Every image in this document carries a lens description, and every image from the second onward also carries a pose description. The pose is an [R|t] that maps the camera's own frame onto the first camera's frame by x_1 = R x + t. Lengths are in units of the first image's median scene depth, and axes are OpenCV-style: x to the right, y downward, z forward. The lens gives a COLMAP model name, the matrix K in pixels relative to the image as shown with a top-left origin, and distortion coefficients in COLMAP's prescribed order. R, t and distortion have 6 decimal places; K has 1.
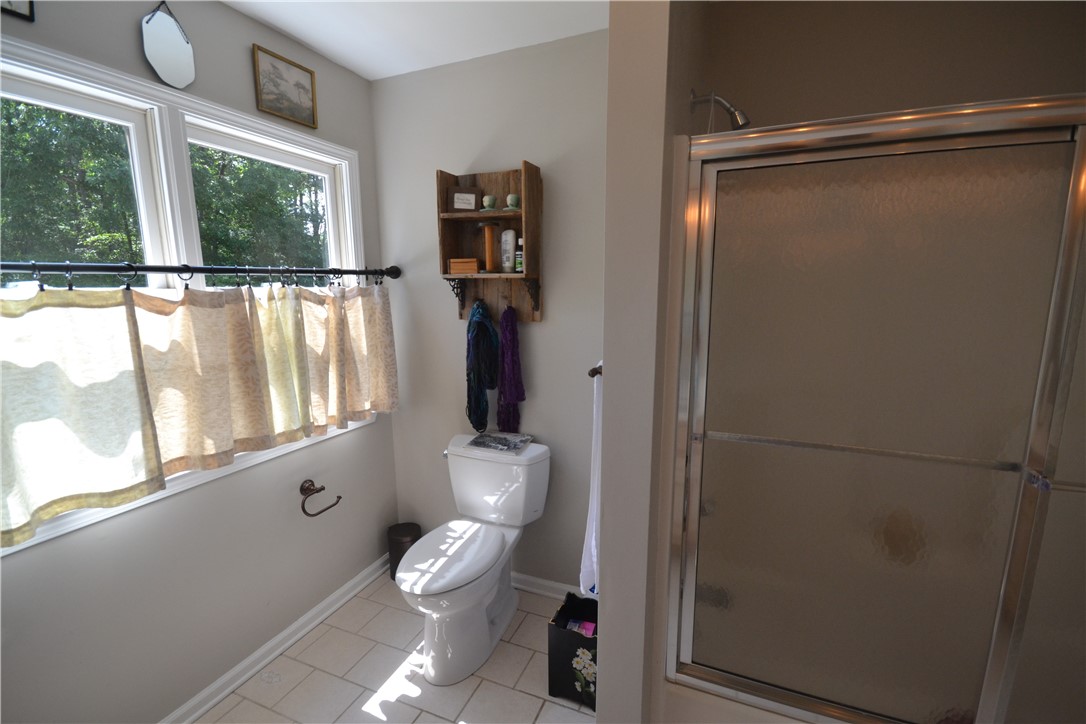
lens RADIAL K [[484.6, 0, 545.3], [0, 484.6, 368.9], [0, 0, 1]] dist [-0.003142, -0.000571]
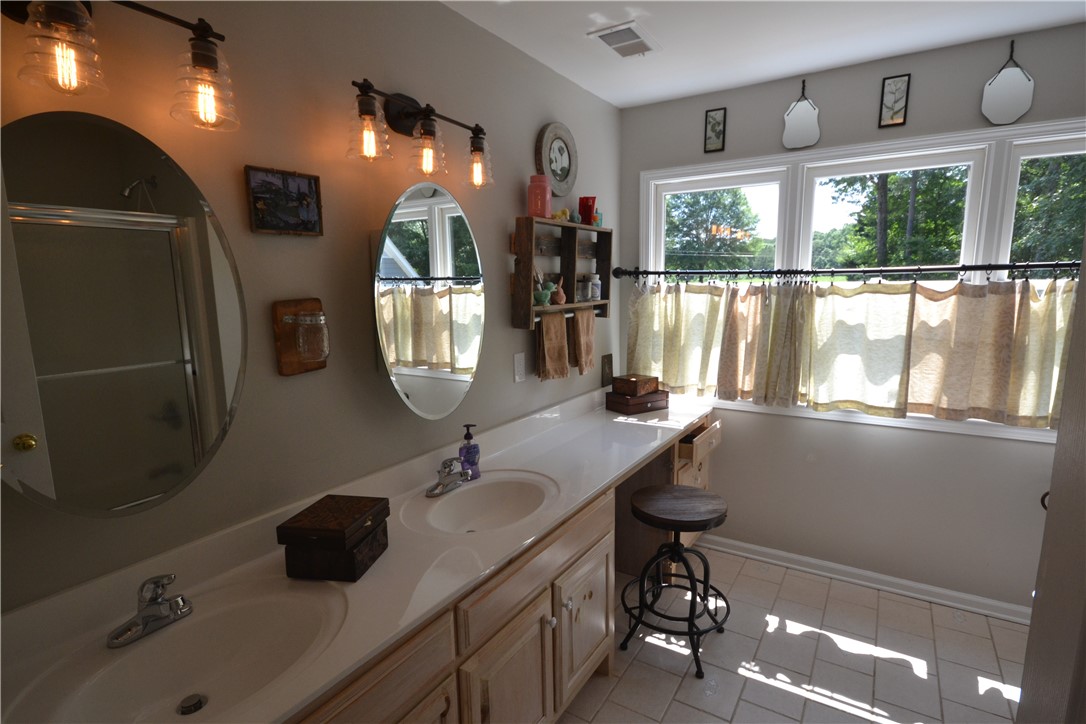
lens RADIAL K [[557.2, 0, 540.7], [0, 557.2, 365.7], [0, 0, 1]] dist [0.011760, -0.003215]
pose [[-0.160488, 0.149390, -0.975667, 1.004832], [-0.155013, 0.972399, 0.174388, -0.032538], [0.974790, 0.179228, -0.132901, 0.117483]]
